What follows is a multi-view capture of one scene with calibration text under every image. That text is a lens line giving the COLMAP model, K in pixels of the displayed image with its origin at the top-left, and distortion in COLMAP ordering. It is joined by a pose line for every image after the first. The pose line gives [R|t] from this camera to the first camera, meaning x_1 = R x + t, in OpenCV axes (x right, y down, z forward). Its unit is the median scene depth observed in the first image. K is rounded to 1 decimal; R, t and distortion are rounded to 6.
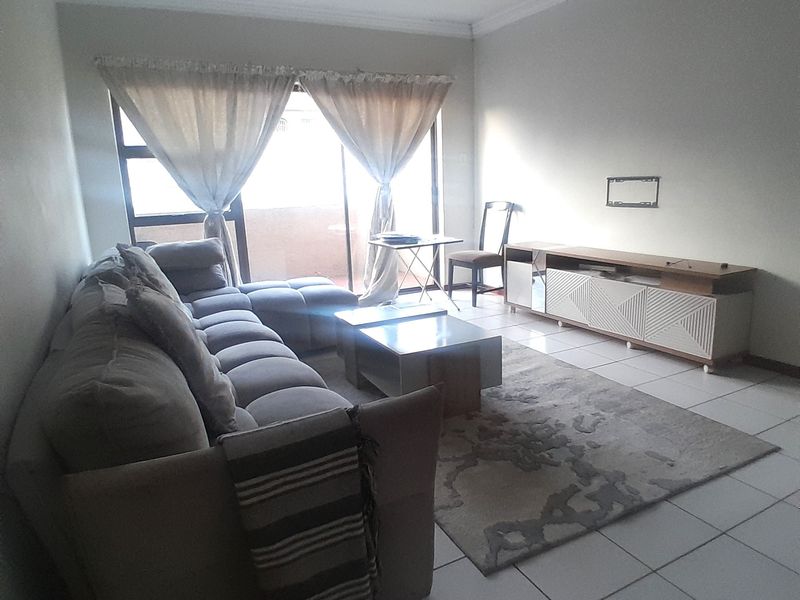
lens RADIAL K [[537.8, 0, 400.0], [0, 537.8, 300.0], [0, 0, 1]] dist [0.028921, -0.063881]
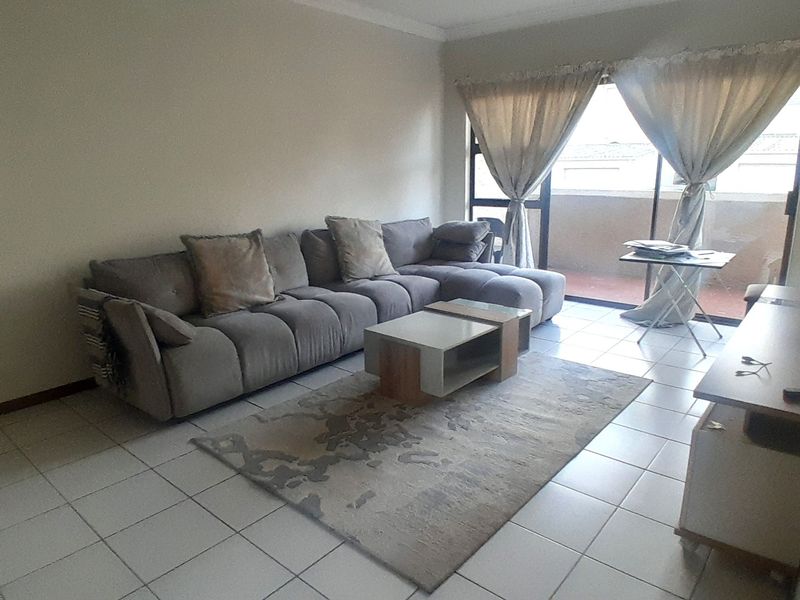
lens RADIAL K [[532.0, 0, 407.3], [0, 532.0, 300.8], [0, 0, 1]] dist [0.014757, -0.059499]
pose [[0.385274, 0.257359, -0.886189, 1.022326], [-0.203683, 0.960355, 0.190346, -0.197136], [0.900043, 0.107166, 0.422419, 0.513966]]
